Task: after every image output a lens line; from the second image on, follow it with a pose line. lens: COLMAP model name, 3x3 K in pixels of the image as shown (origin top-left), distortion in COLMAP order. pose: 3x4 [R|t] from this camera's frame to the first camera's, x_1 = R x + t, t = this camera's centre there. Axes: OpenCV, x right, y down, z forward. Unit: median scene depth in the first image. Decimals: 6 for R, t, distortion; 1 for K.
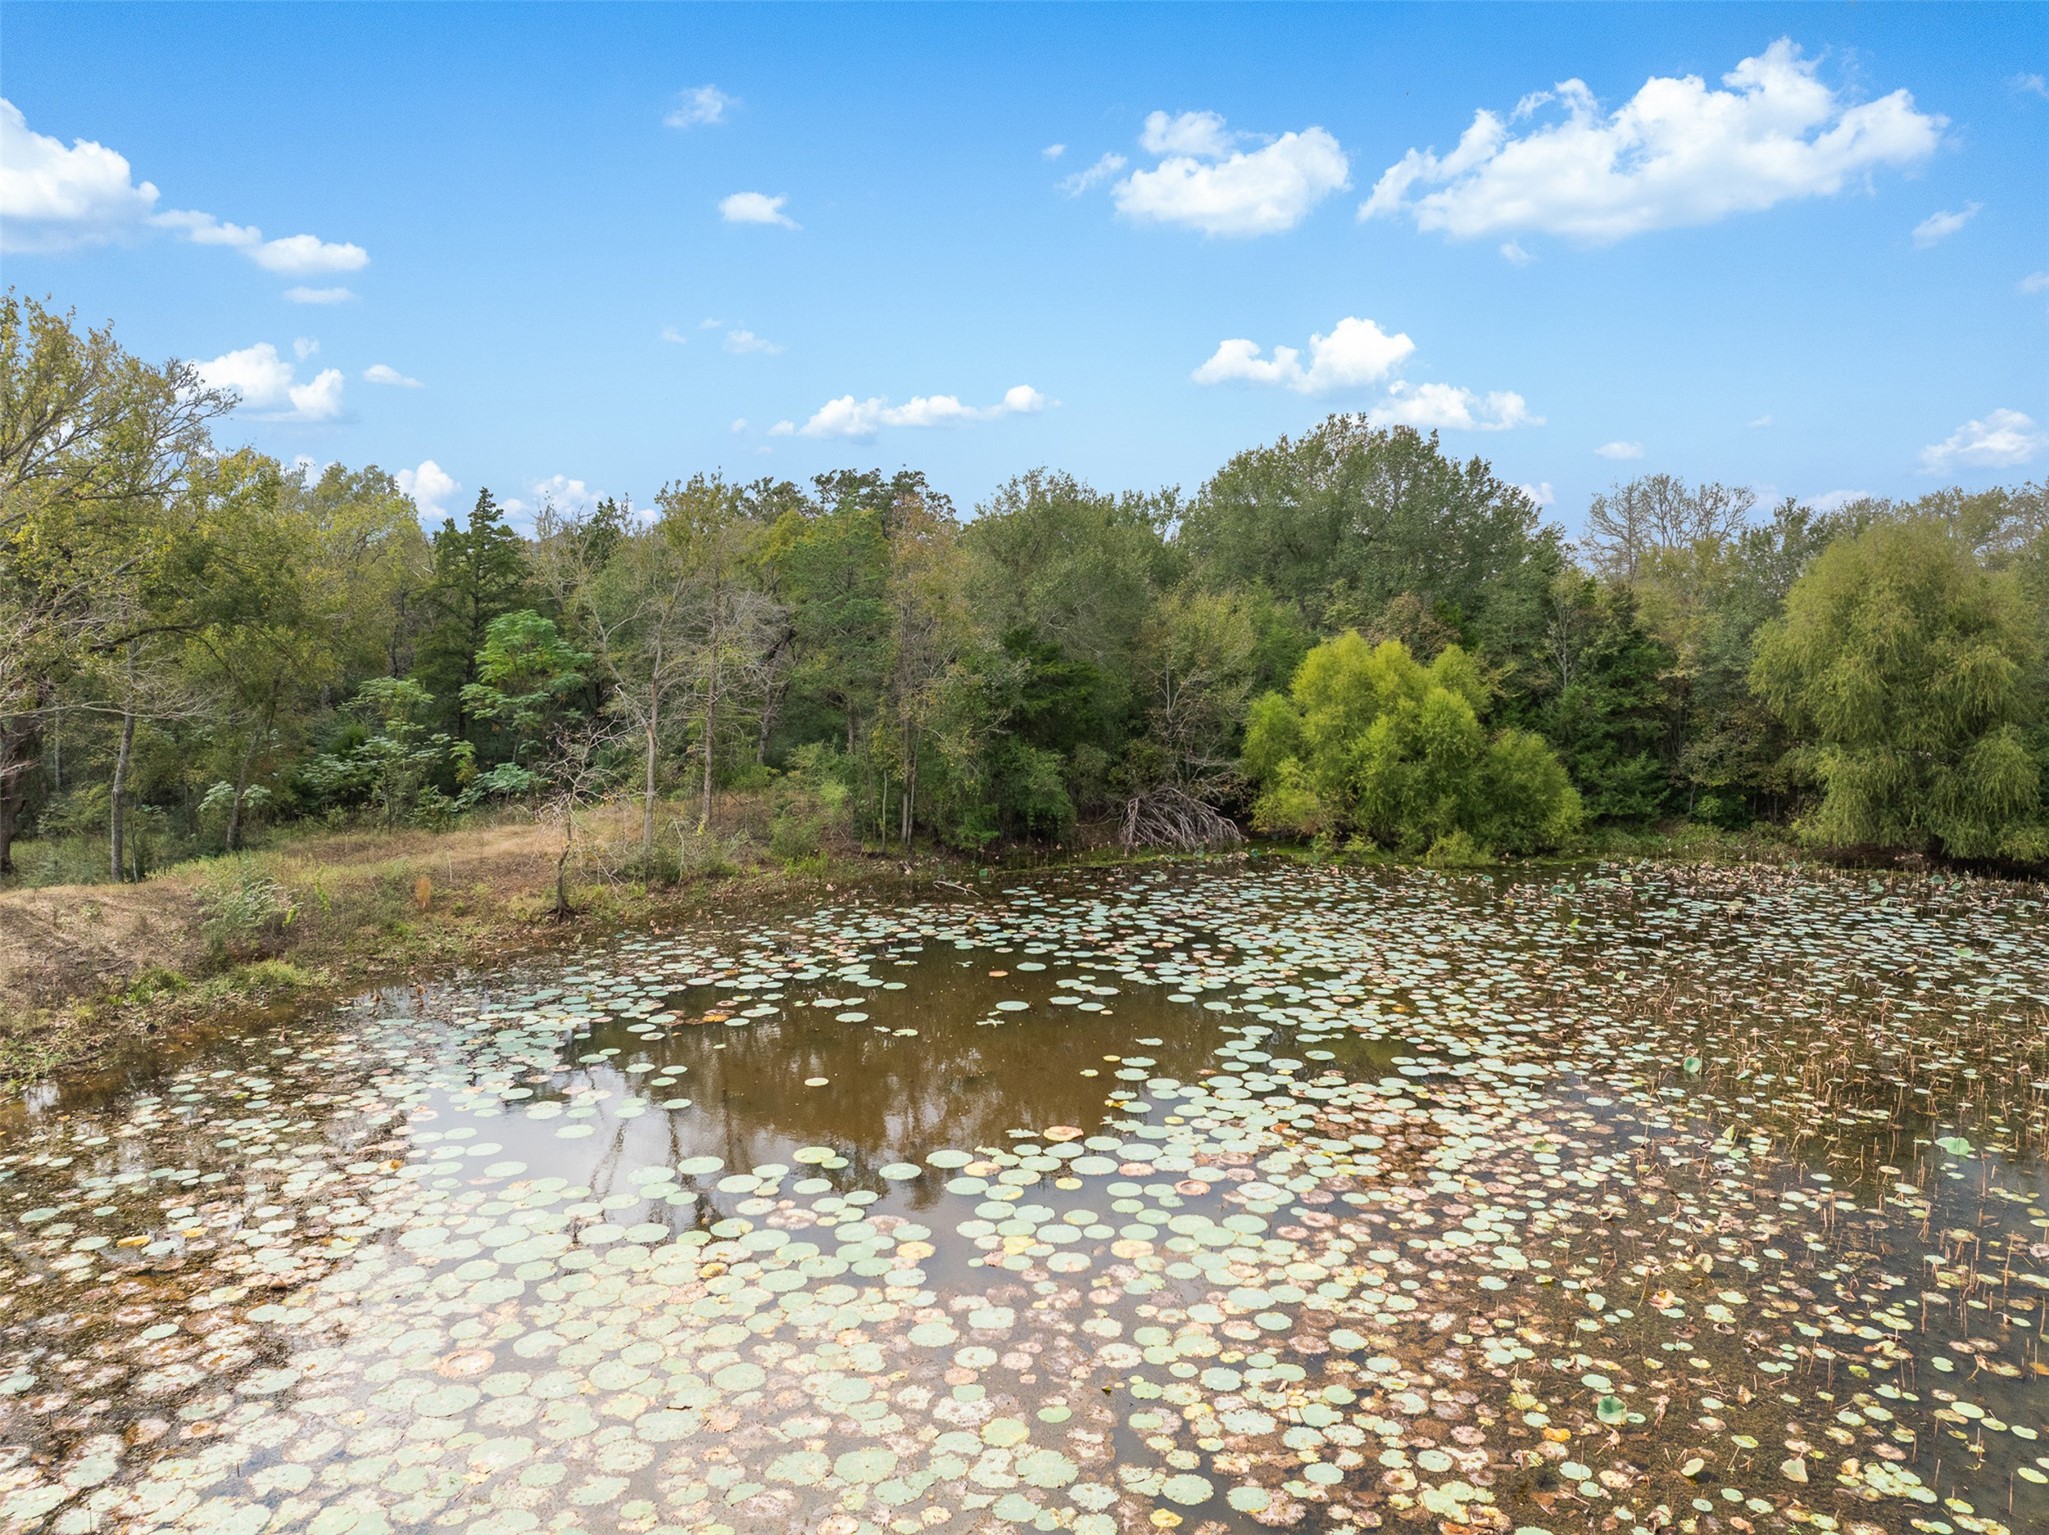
lens RADIAL K [[1448.9, 0, 1027.9], [0, 1448.9, 748.2], [0, 0, 1]] dist [-0.052556, 0.013858]
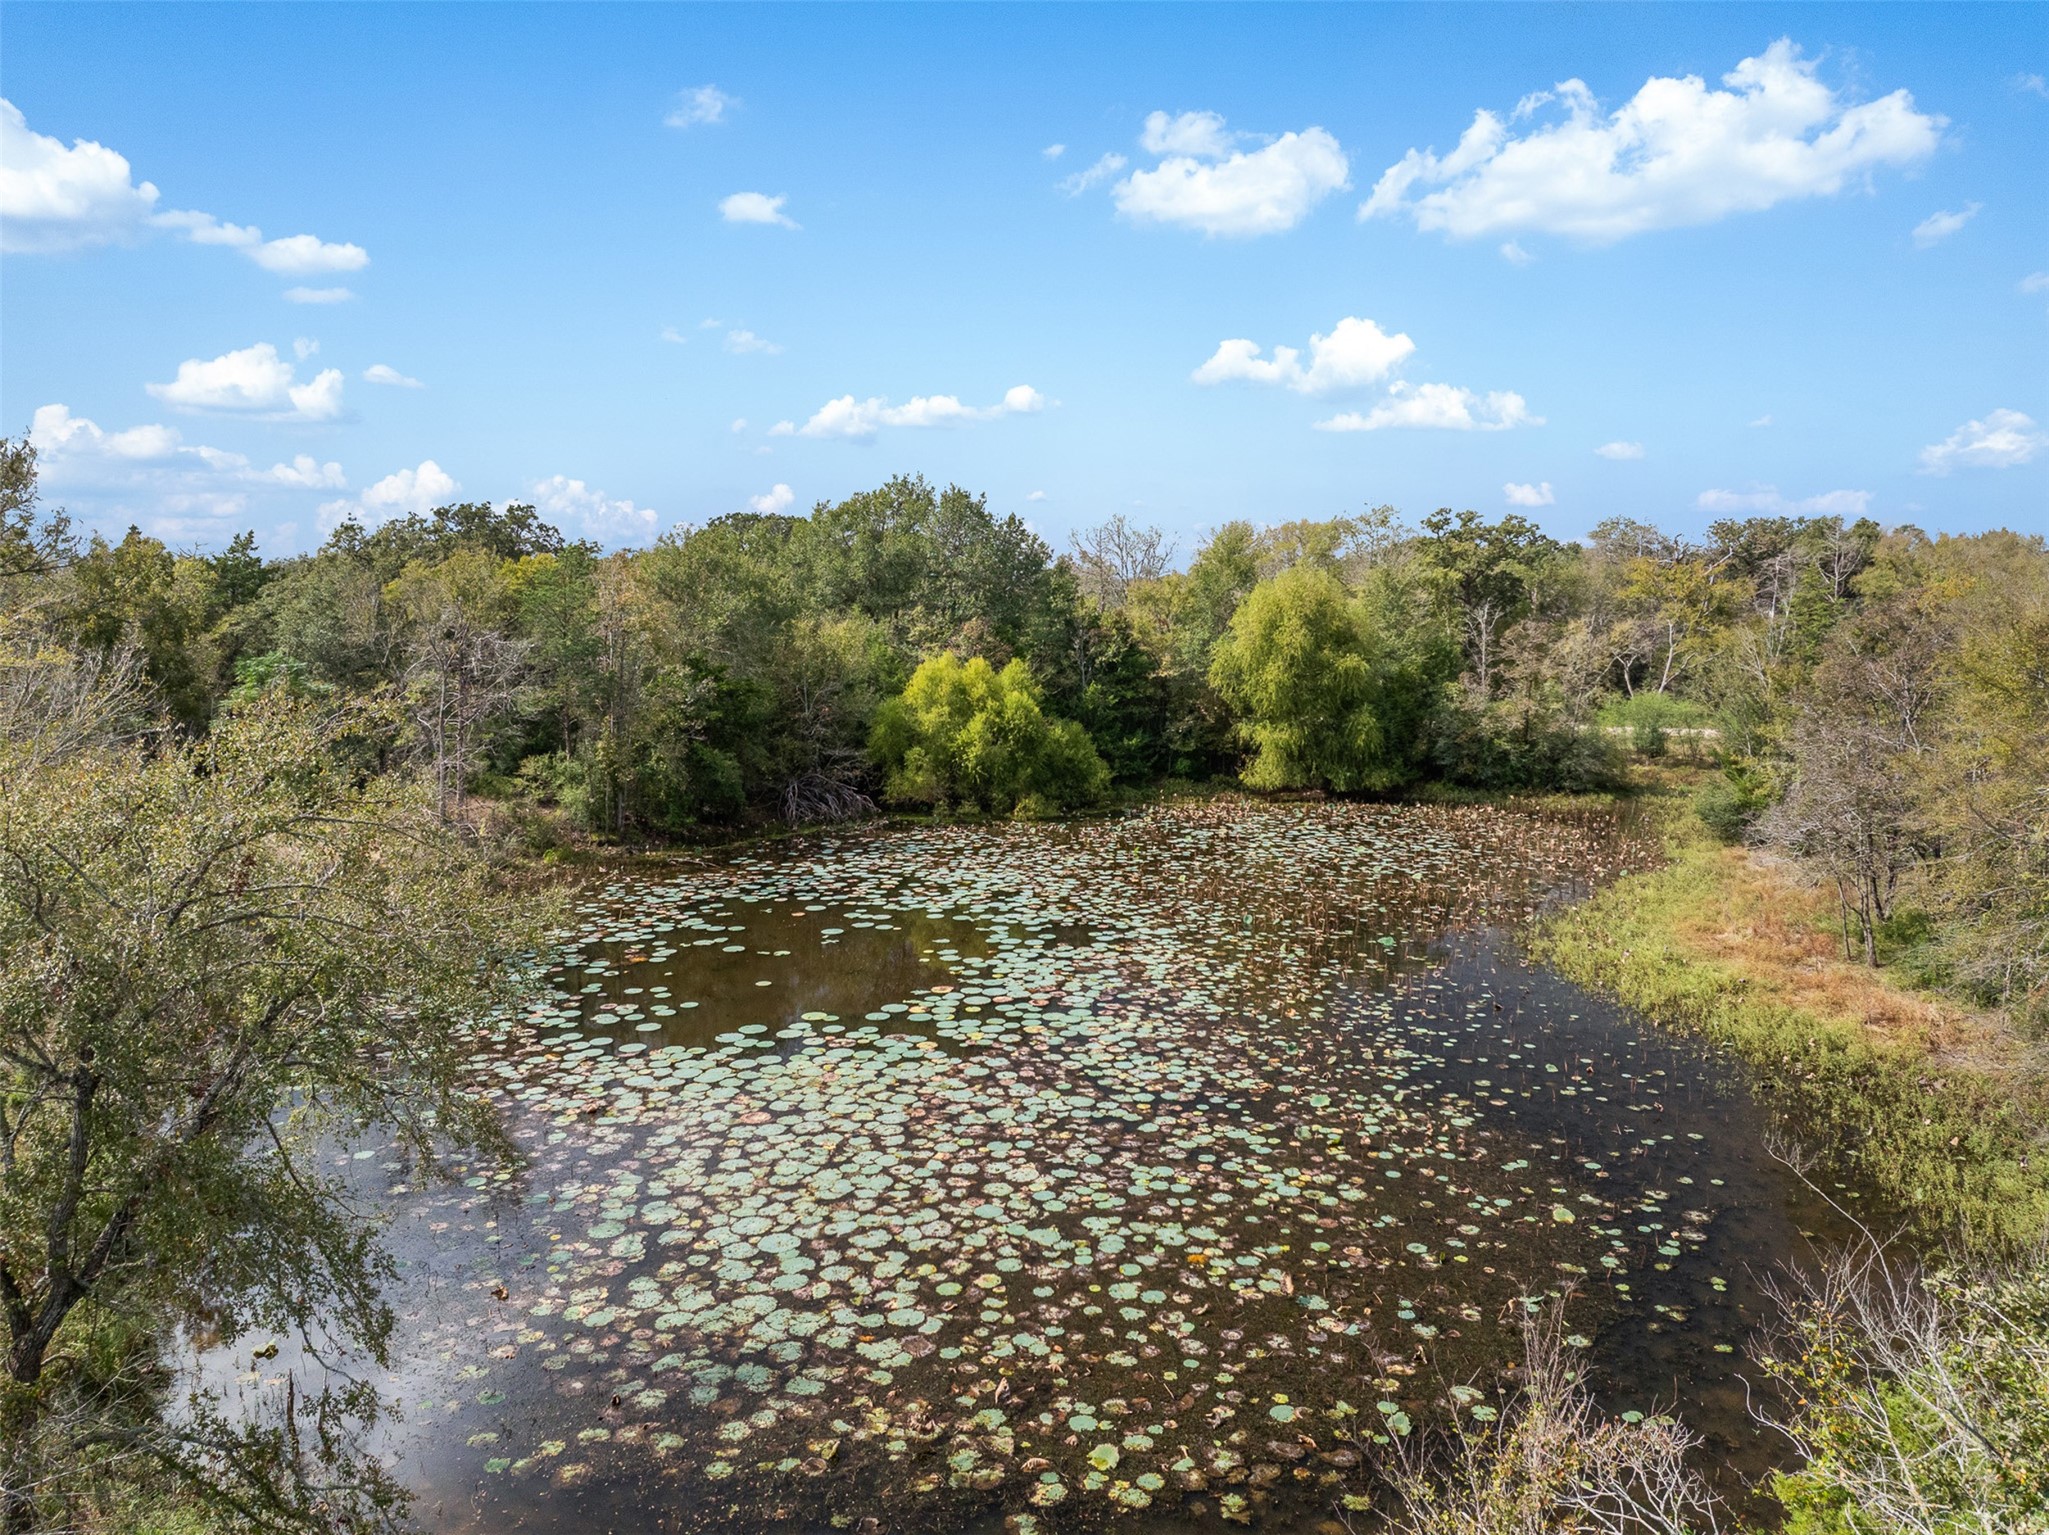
lens RADIAL K [[1448.9, 0, 1024.2], [0, 1448.9, 773.7], [0, 0, 1]] dist [-0.052556, 0.013858]
pose [[0.915196, -0.056219, 0.399068, -0.281520], [0.040249, 0.998022, 0.048291, -0.031475], [-0.400994, -0.028134, 0.915649, -0.296198]]
